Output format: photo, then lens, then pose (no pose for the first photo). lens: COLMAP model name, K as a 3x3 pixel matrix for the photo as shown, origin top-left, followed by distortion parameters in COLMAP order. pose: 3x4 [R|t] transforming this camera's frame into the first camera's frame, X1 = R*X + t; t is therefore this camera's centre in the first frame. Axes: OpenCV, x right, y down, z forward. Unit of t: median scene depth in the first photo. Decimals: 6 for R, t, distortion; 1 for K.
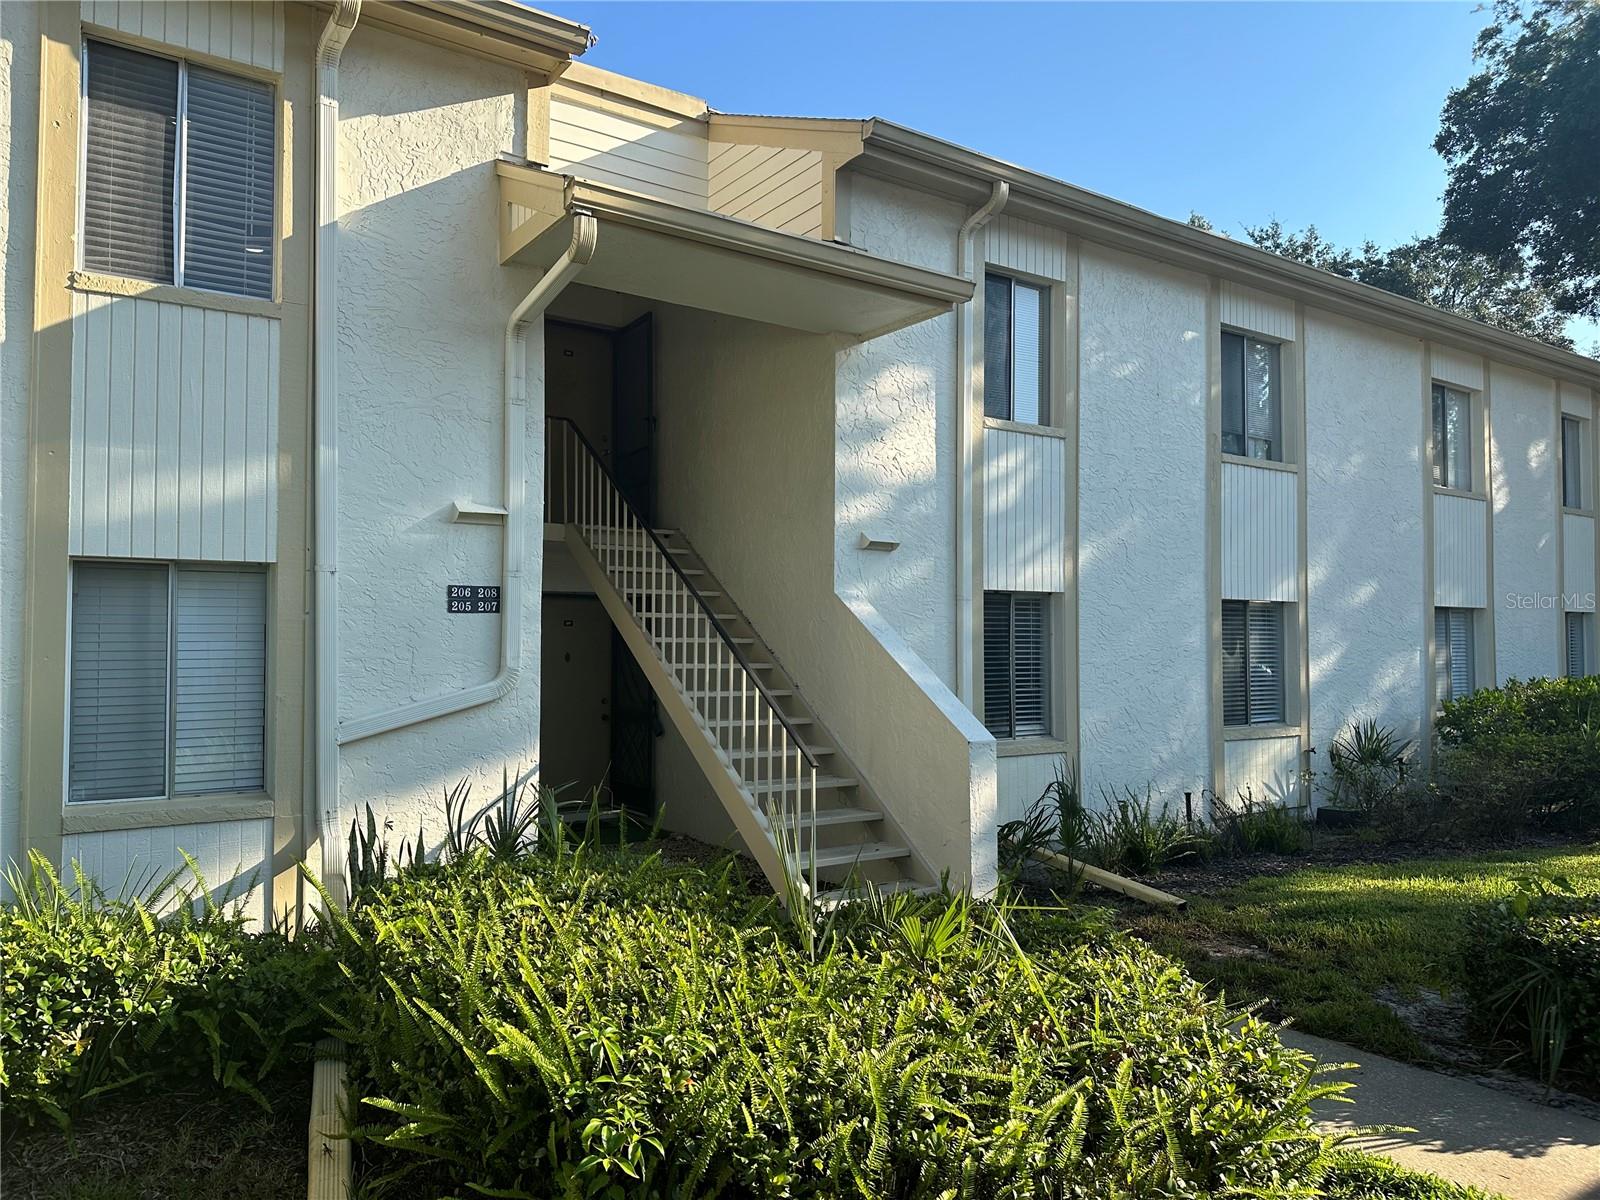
lens RADIAL K [[1120.1, 0, 798.5], [0, 1120.1, 611.1], [0, 0, 1]] dist [0.049382, -0.071431]
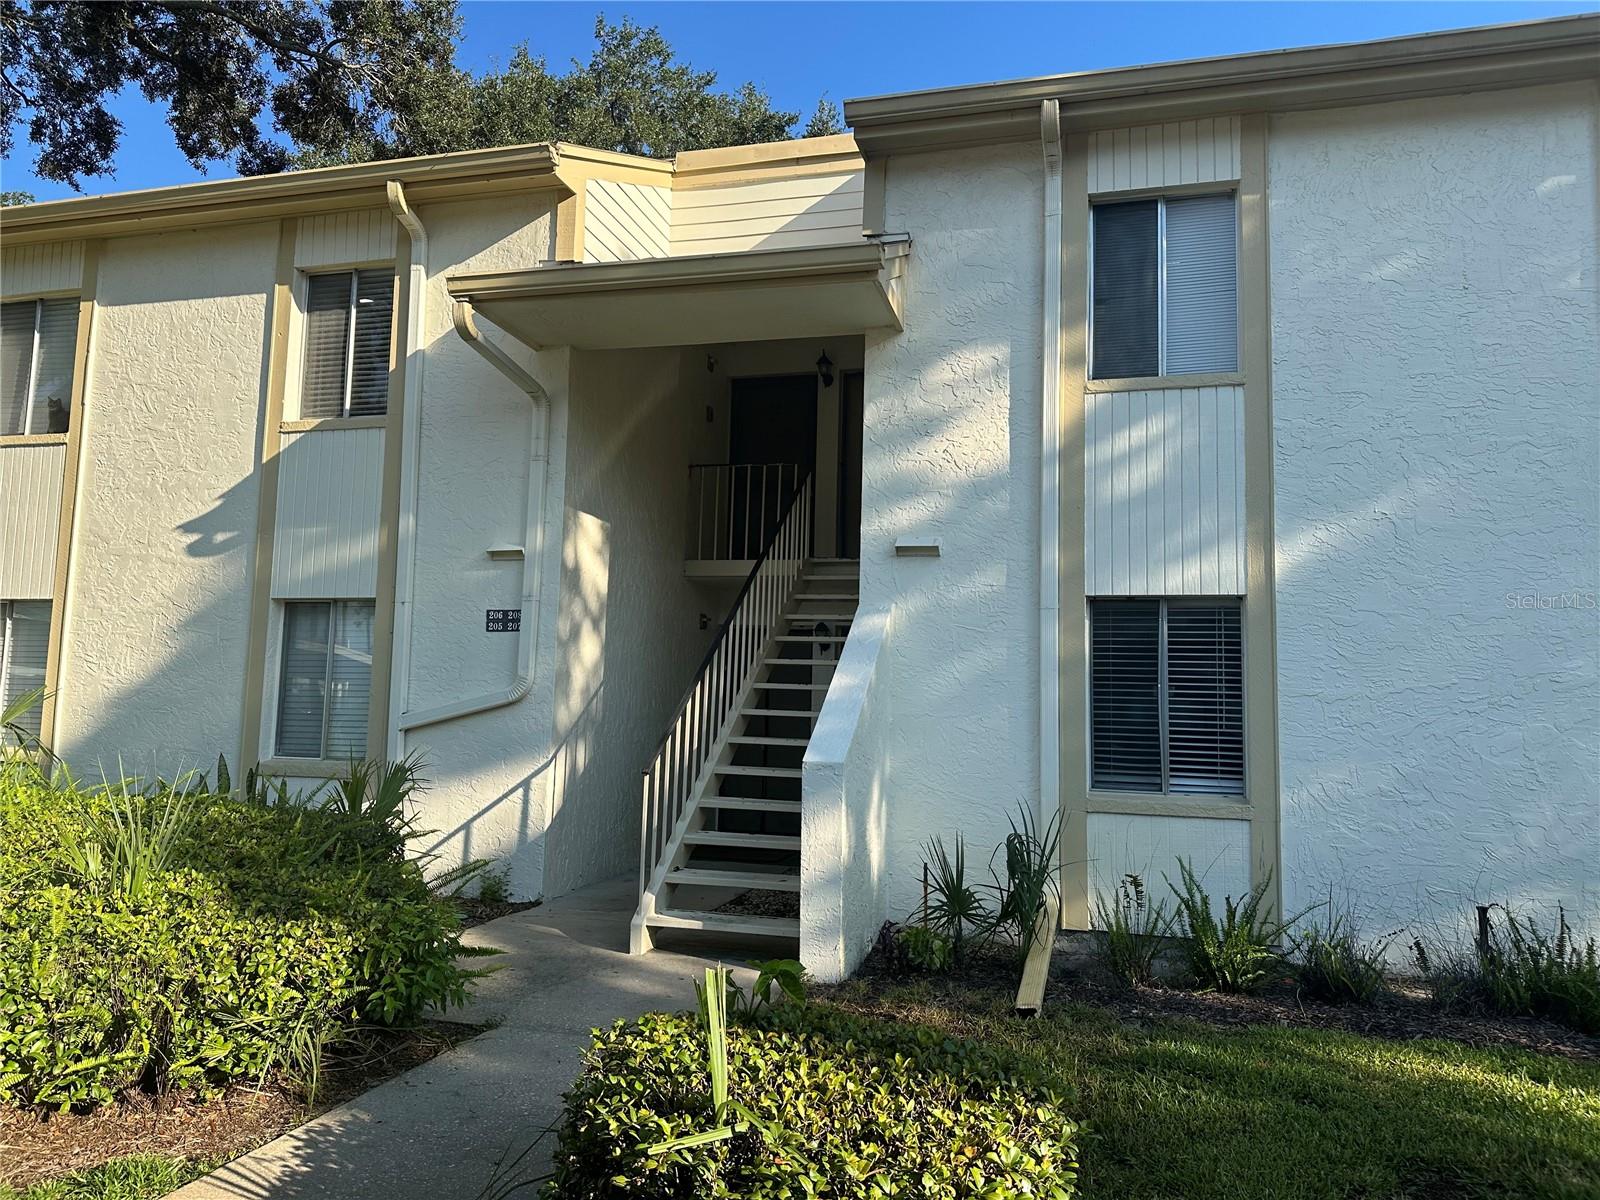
lens RADIAL K [[1120.1, 0, 791.4], [0, 1120.1, 591.5], [0, 0, 1]] dist [0.049382, -0.071431]
pose [[0.644668, -0.061676, -0.761971, 0.695071], [-0.001355, 0.996646, -0.081818, 0.046812], [0.764461, 0.053778, 0.642422, 0.359493]]
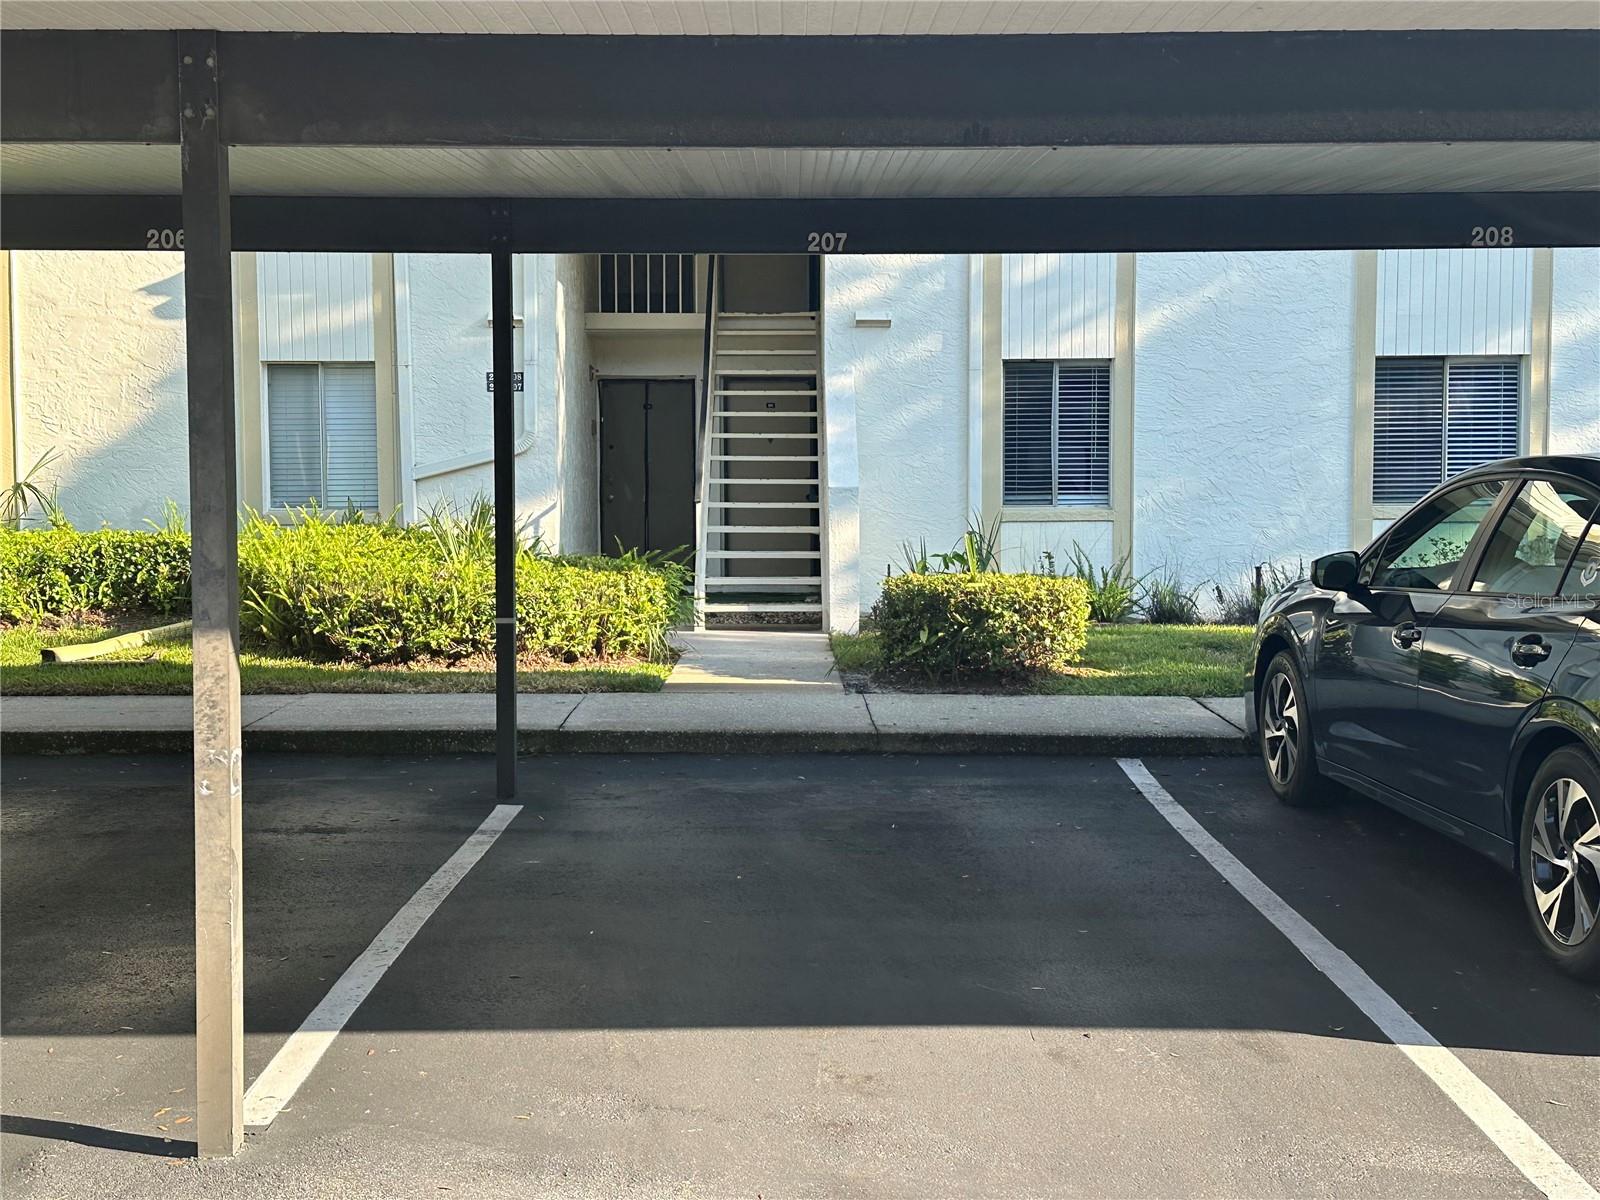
lens RADIAL K [[1982.0, 0, 794.1], [0, 1982.0, 597.9], [0, 0, 1]] dist [0.111395, 0.000000]
pose [[0.825555, 0.030816, -0.563480, 1.146897], [0.021069, 0.996129, 0.085344, 0.043570], [0.563929, -0.082328, 0.821709, -0.697966]]
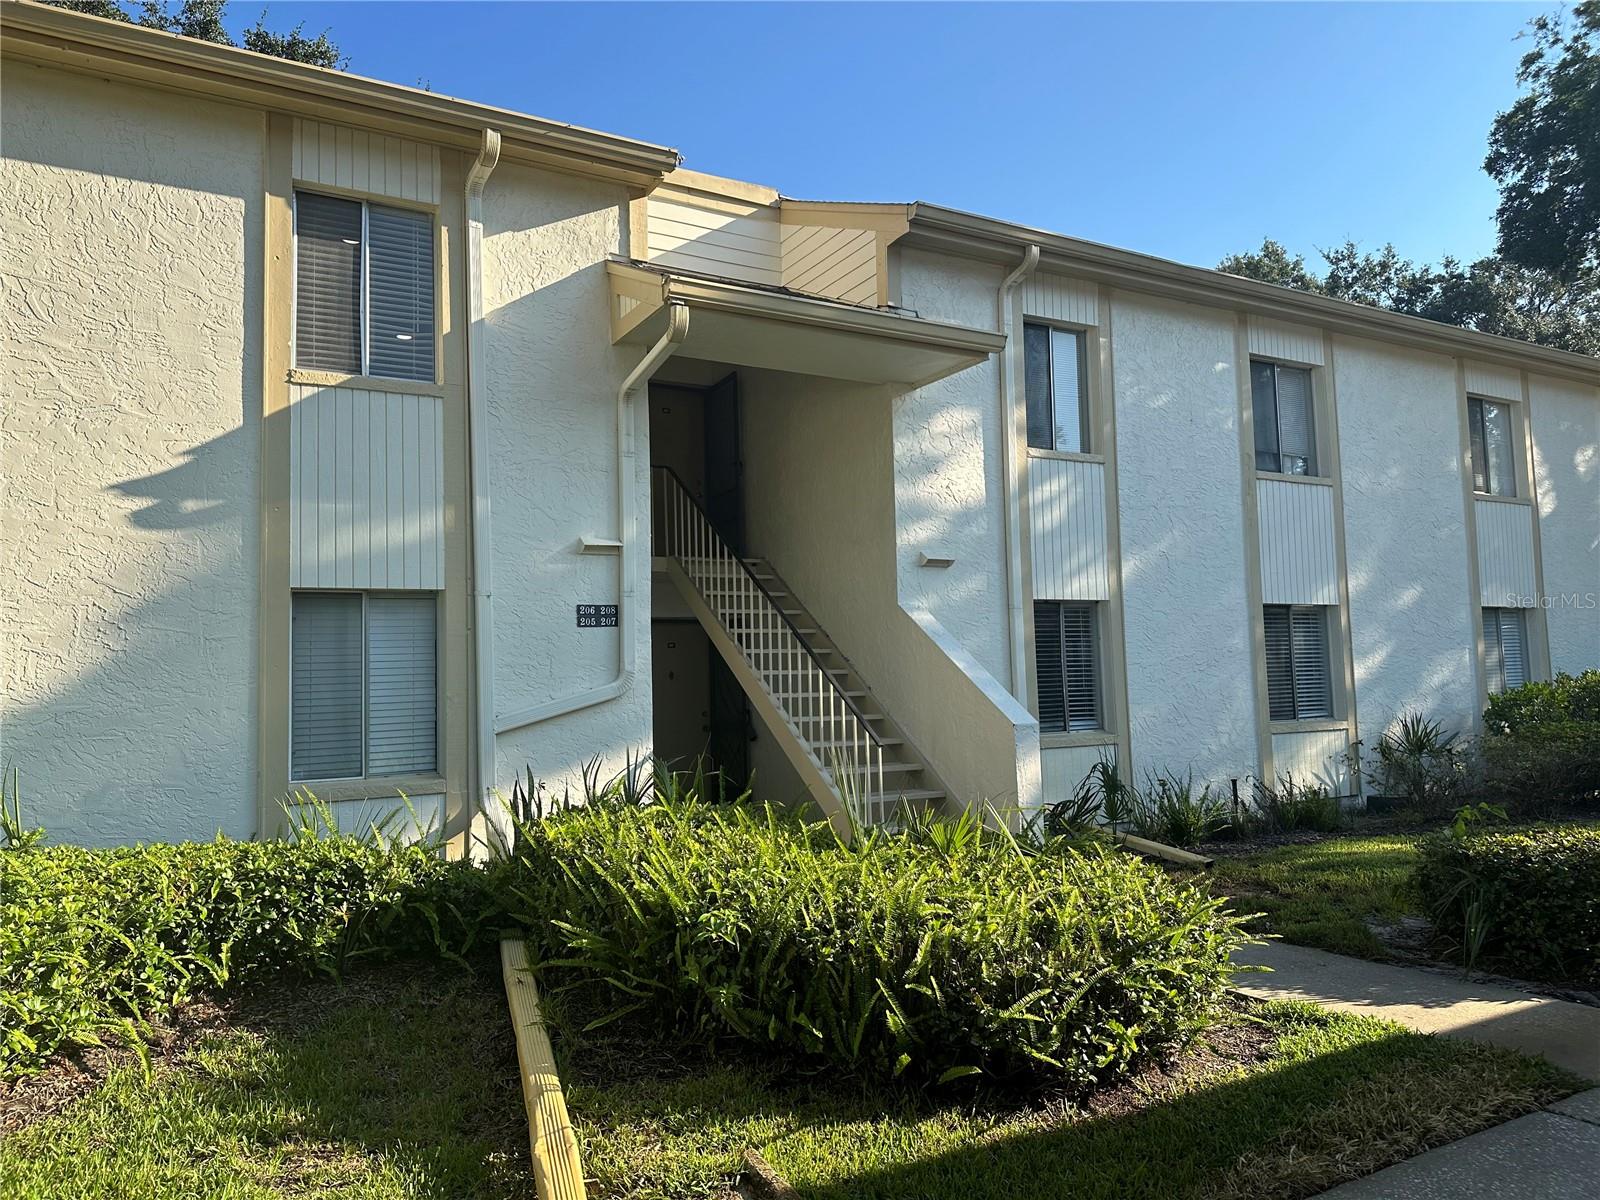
lens RADIAL K [[1120.1, 0, 804.4], [0, 1120.1, 600.8], [0, 0, 1]] dist [0.049382, -0.071431]
pose [[0.996223, -0.035506, -0.079240, 0.026712], [0.031905, 0.998420, -0.046256, 0.029564], [0.080757, 0.043553, 0.995782, -0.158762]]
